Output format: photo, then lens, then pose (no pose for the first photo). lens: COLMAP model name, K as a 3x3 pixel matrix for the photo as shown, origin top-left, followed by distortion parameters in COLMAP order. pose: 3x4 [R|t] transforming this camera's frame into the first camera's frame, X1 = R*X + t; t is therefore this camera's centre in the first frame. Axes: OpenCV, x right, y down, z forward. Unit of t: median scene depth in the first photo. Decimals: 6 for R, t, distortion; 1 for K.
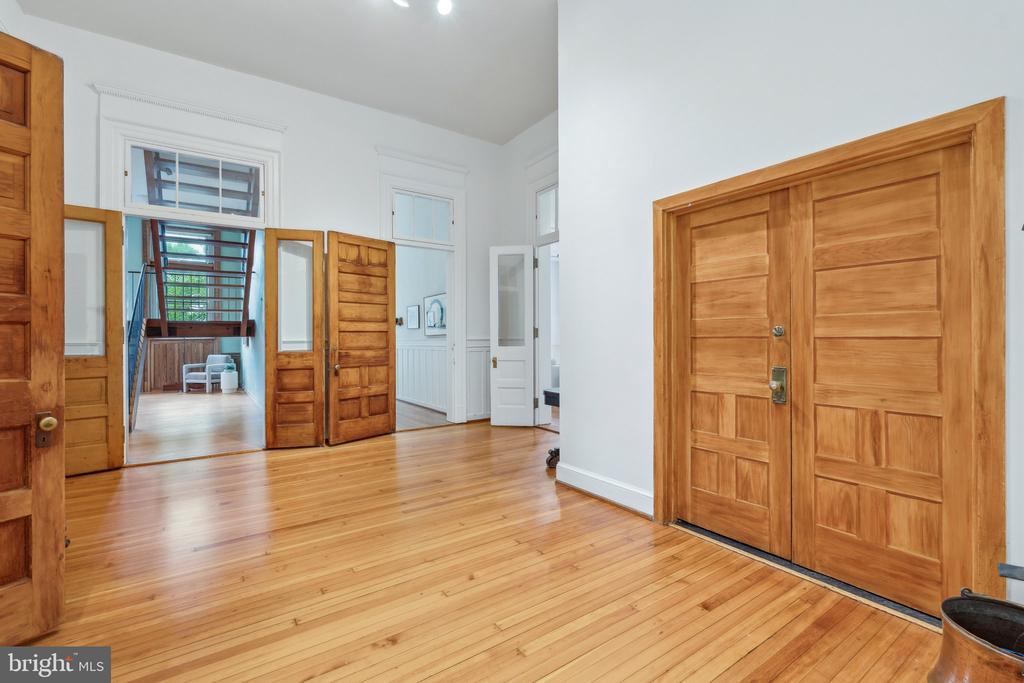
lens RADIAL K [[449.5, 0, 515.6], [0, 449.5, 331.4], [0, 0, 1]] dist [-0.000784, 0.000050]
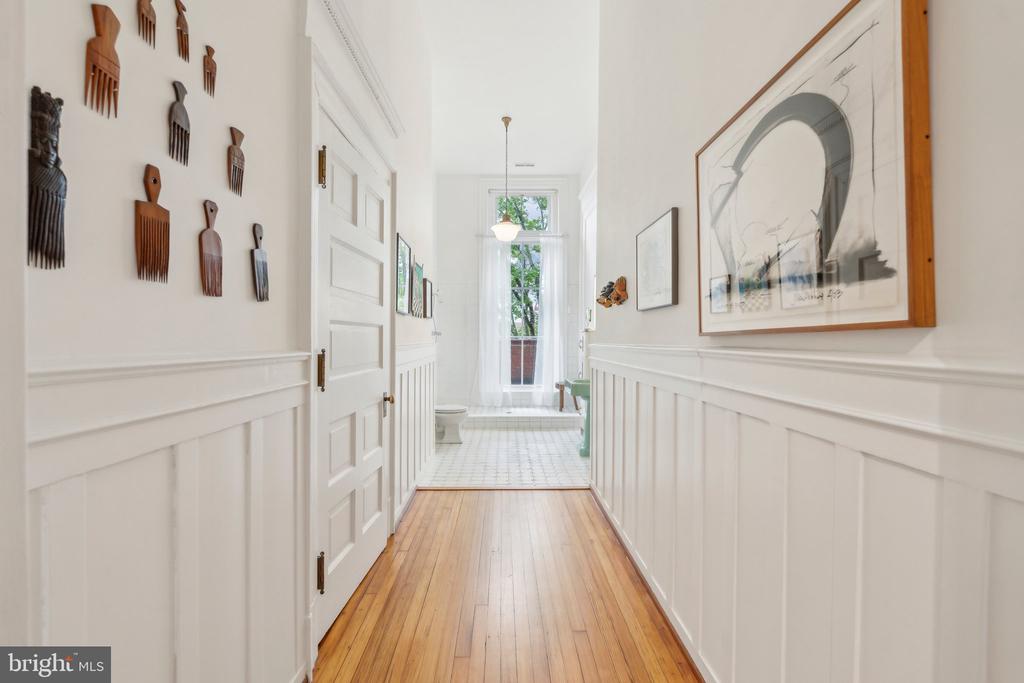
lens RADIAL K [[449.5, 0, 515.6], [0, 449.5, 331.4], [0, 0, 1]] dist [-0.000784, 0.000050]
pose [[0.839072, 0.005693, -0.543991, -0.153049], [-0.004246, 0.999983, 0.003917, 0.008338], [0.544004, -0.000977, 0.839082, 0.741816]]
